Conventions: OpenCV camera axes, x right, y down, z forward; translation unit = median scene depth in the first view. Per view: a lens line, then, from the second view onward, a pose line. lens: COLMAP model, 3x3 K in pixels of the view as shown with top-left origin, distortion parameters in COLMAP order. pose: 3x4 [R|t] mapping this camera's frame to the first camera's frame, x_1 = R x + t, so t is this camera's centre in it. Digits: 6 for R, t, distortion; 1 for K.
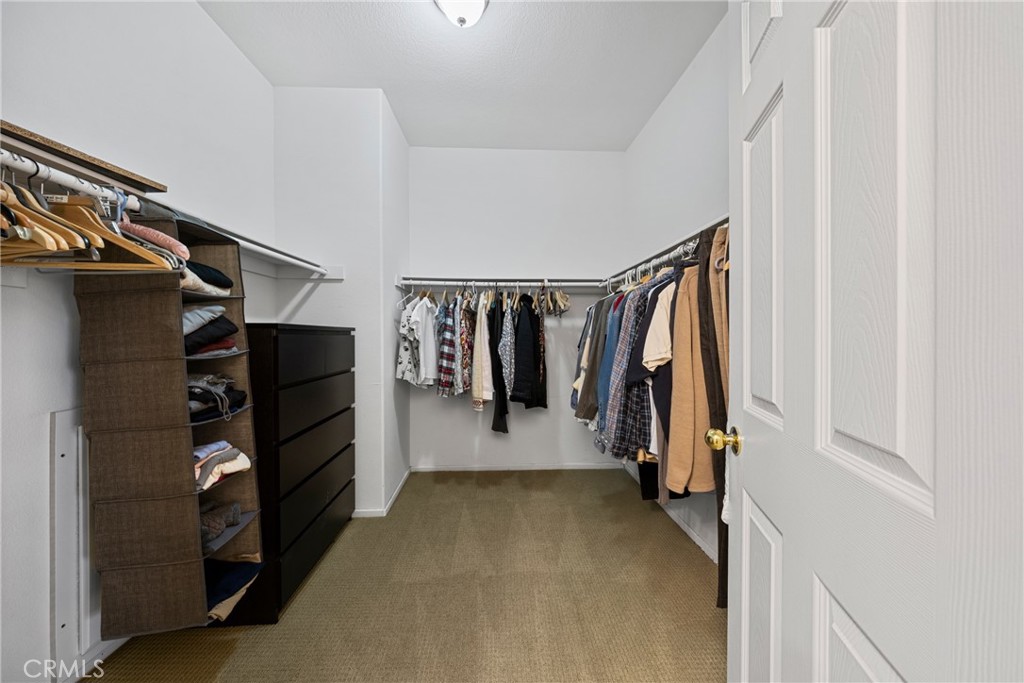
lens RADIAL K [[341.0, 0, 510.2], [0, 341.0, 340.3], [0, 0, 1]] dist [-0.003490, 0.000549]
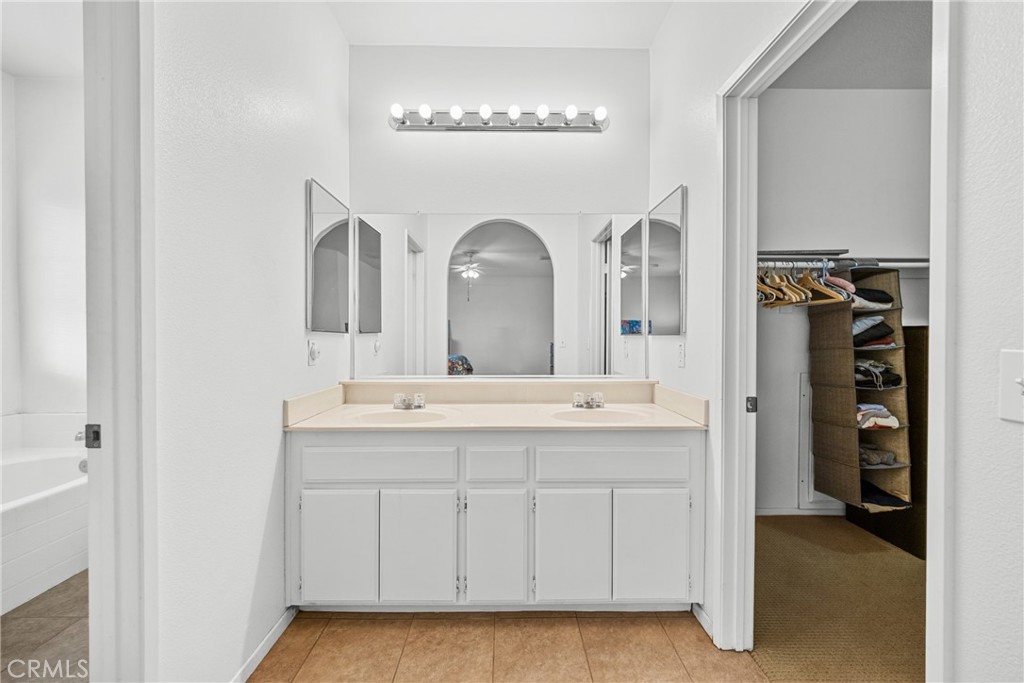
lens RADIAL K [[395.8, 0, 507.6], [0, 395.8, 340.7], [0, 0, 1]] dist [-0.001476, -0.000230]
pose [[-0.049474, 0.010876, -0.998716, 1.067345], [-0.012069, 0.999861, 0.011486, 0.010368], [0.998702, 0.012622, -0.049336, -0.617600]]
